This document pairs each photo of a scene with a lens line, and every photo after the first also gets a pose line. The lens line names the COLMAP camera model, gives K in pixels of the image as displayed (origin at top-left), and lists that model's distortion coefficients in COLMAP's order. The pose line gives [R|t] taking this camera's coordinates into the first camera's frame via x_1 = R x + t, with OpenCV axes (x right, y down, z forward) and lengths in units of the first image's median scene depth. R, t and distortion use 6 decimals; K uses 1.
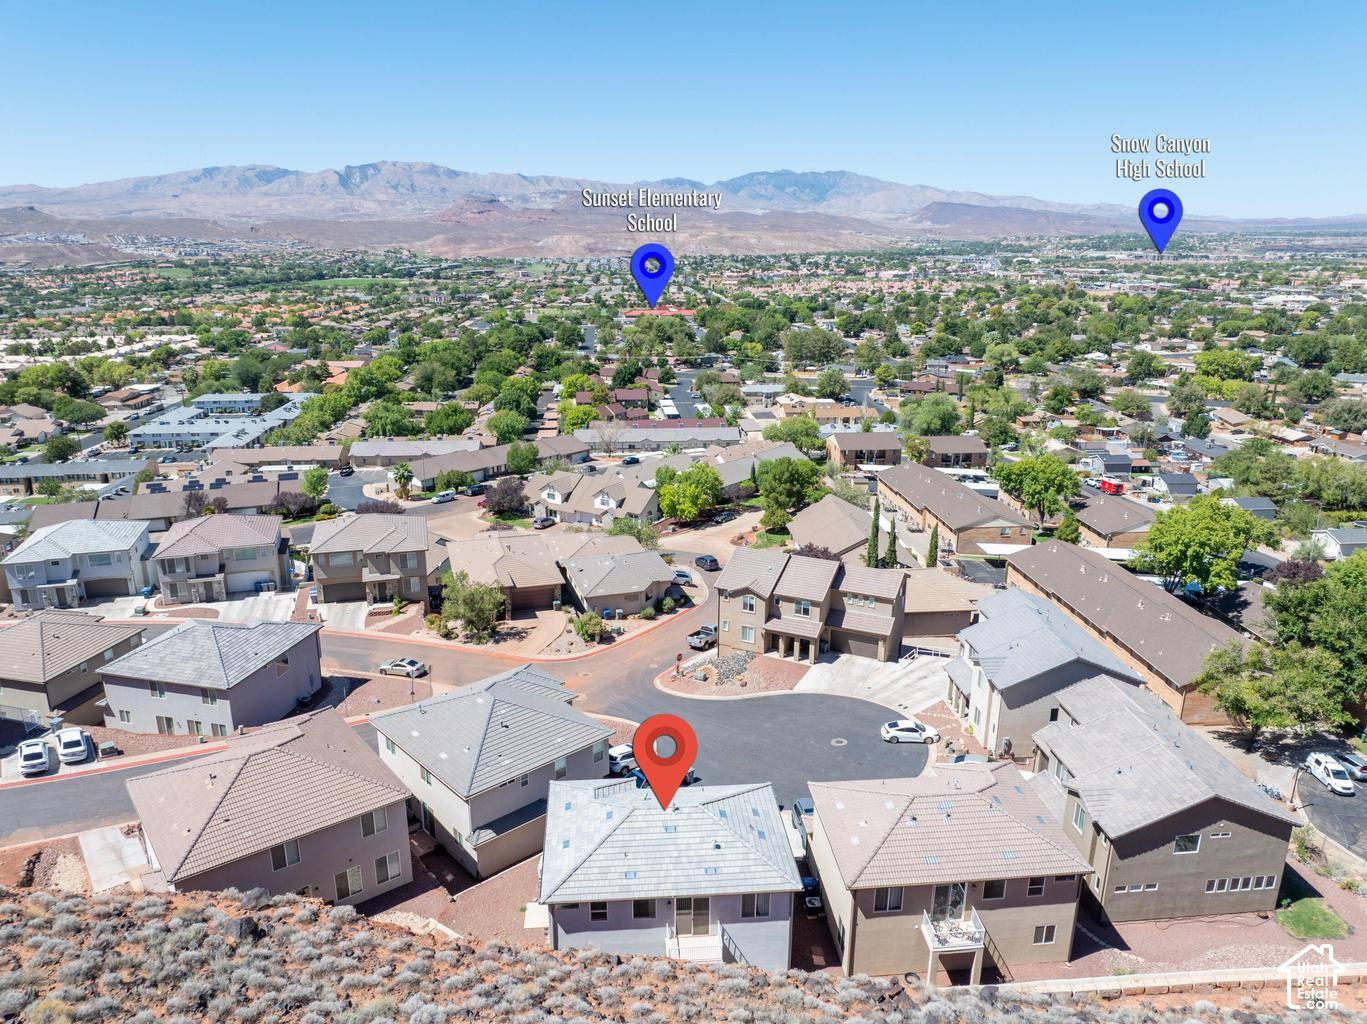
lens RADIAL K [[972.9, 0, 686.6], [0, 972.9, 505.2], [0, 0, 1]] dist [-0.033573, 0.003993]
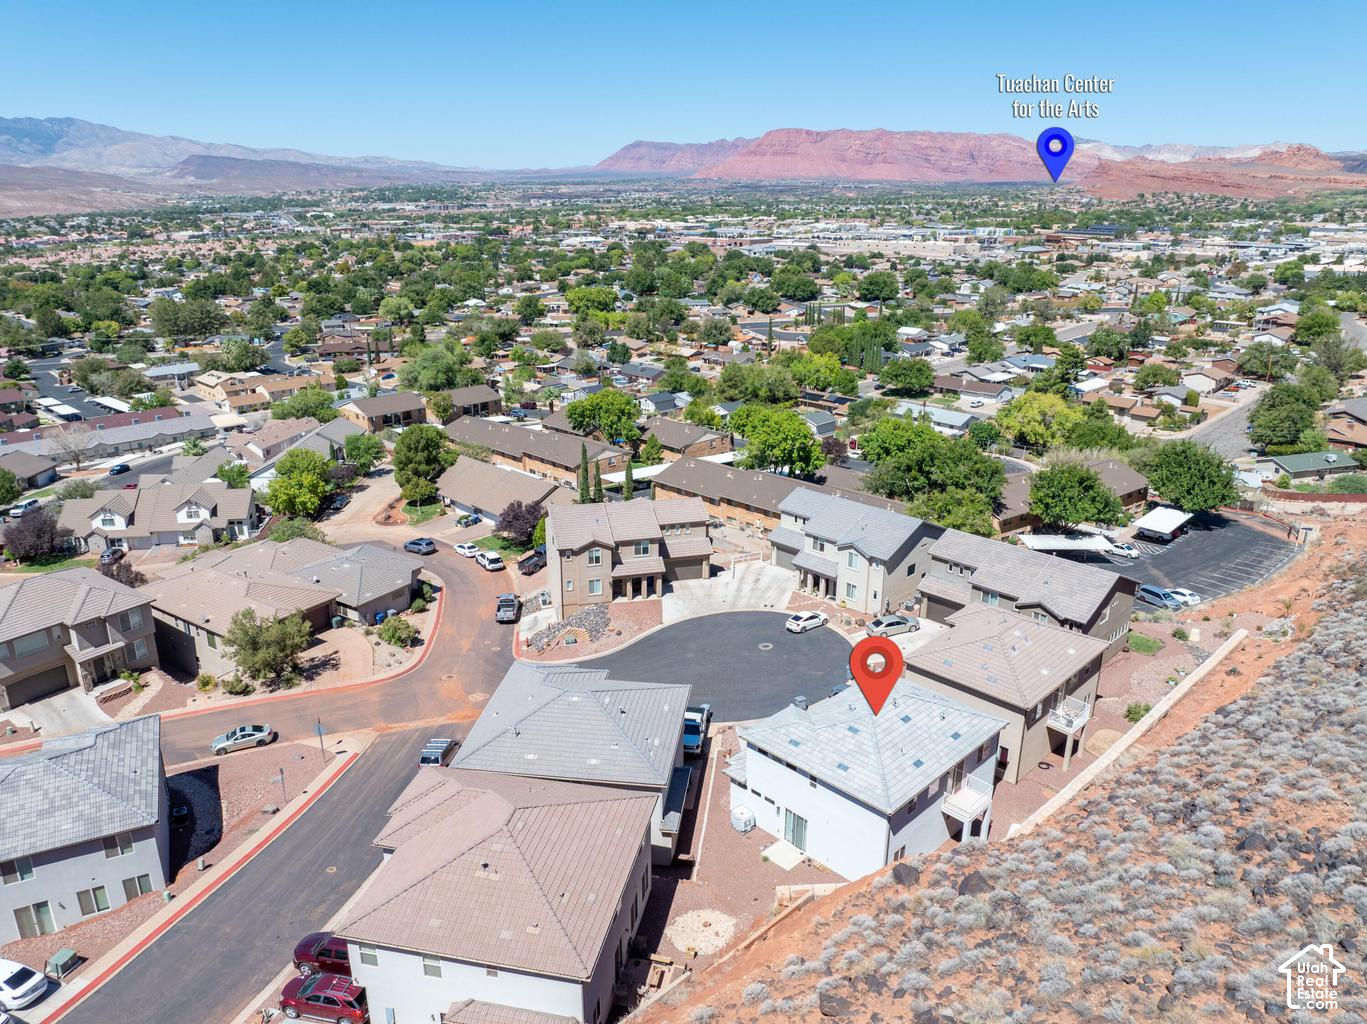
lens RADIAL K [[972.9, 0, 689.7], [0, 972.9, 506.5], [0, 0, 1]] dist [-0.033573, 0.003993]
pose [[0.763892, -0.205240, 0.611838, -0.255915], [0.177108, 0.978351, 0.107063, -0.021965], [-0.620565, 0.026577, 0.783704, 0.080443]]
